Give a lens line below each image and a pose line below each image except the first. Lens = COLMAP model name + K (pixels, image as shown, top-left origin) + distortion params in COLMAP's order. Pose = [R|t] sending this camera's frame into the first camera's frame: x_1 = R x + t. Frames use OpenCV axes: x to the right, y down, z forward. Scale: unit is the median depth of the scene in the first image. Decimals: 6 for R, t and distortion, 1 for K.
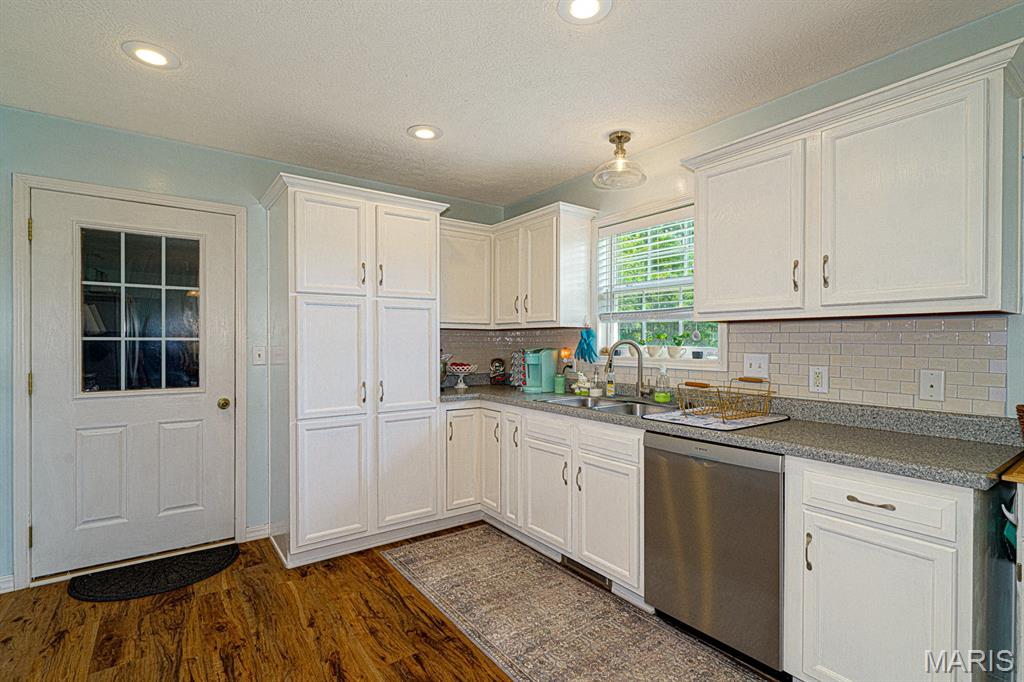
lens RADIAL K [[480.5, 0, 524.2], [0, 480.5, 345.8], [0, 0, 1]] dist [-0.003701, 0.000010]
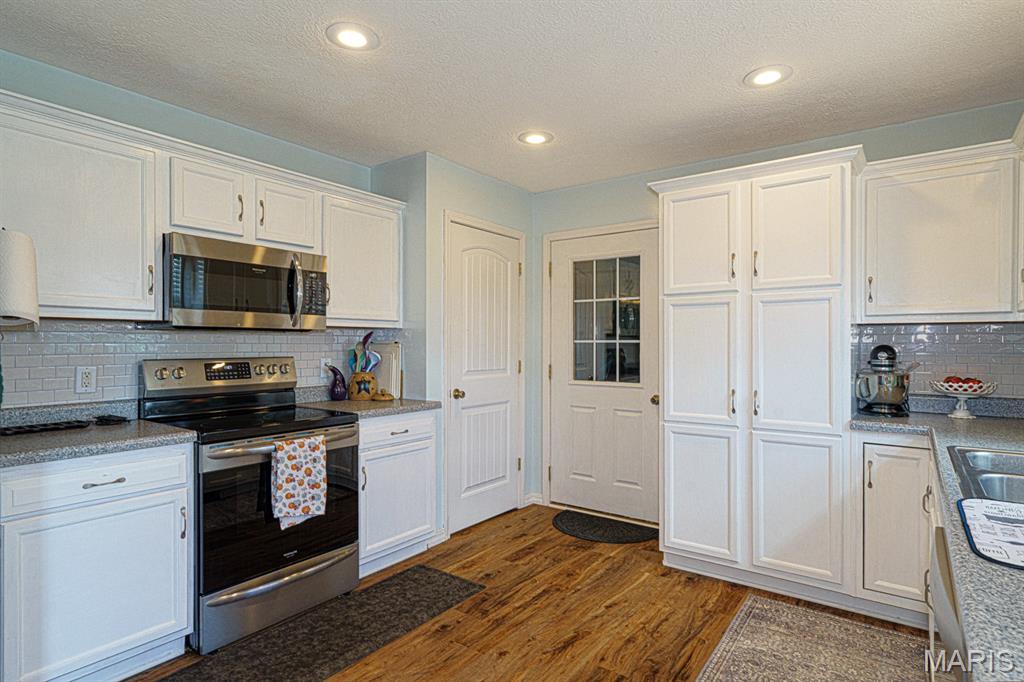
lens RADIAL K [[551.9, 0, 510.1], [0, 551.9, 343.8], [0, 0, 1]] dist [0.001473, -0.000625]
pose [[0.292671, 0.000938, -0.956213, 0.534529], [-0.007321, 0.999972, -0.001260, -0.004125], [0.956185, 0.007369, 0.292670, 0.334805]]
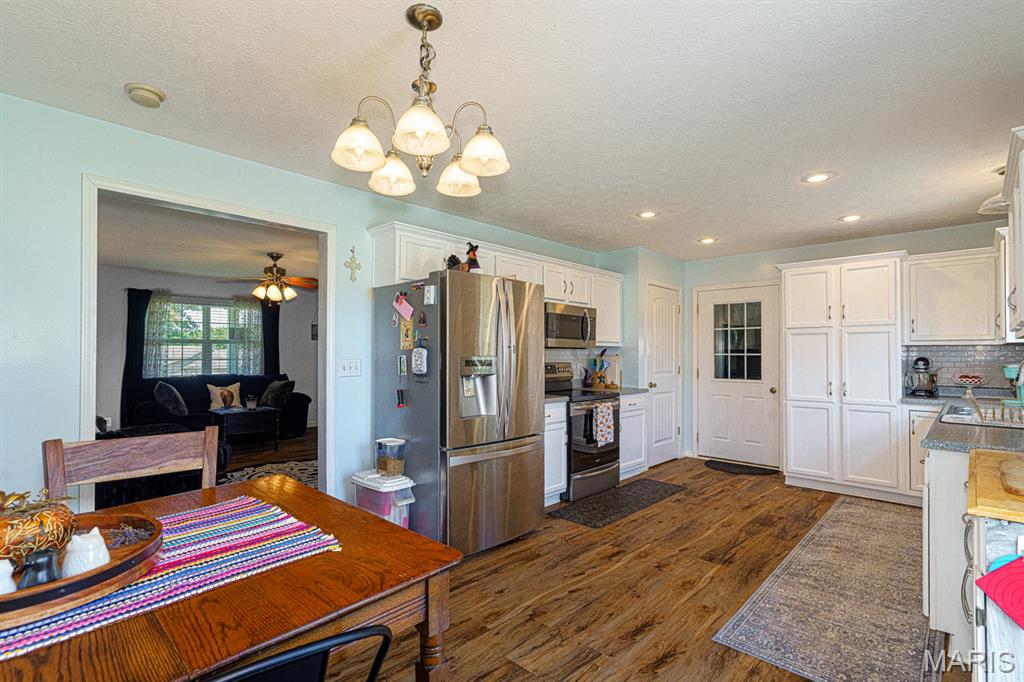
lens RADIAL K [[492.3, 0, 513.9], [0, 492.3, 345.5], [0, 0, 1]] dist [0.000168, 0.000494]
pose [[0.177003, -0.017288, -0.984058, 1.119884], [-0.010263, 0.999759, -0.019409, -0.001514], [0.984157, 0.013535, 0.176783, -0.314287]]
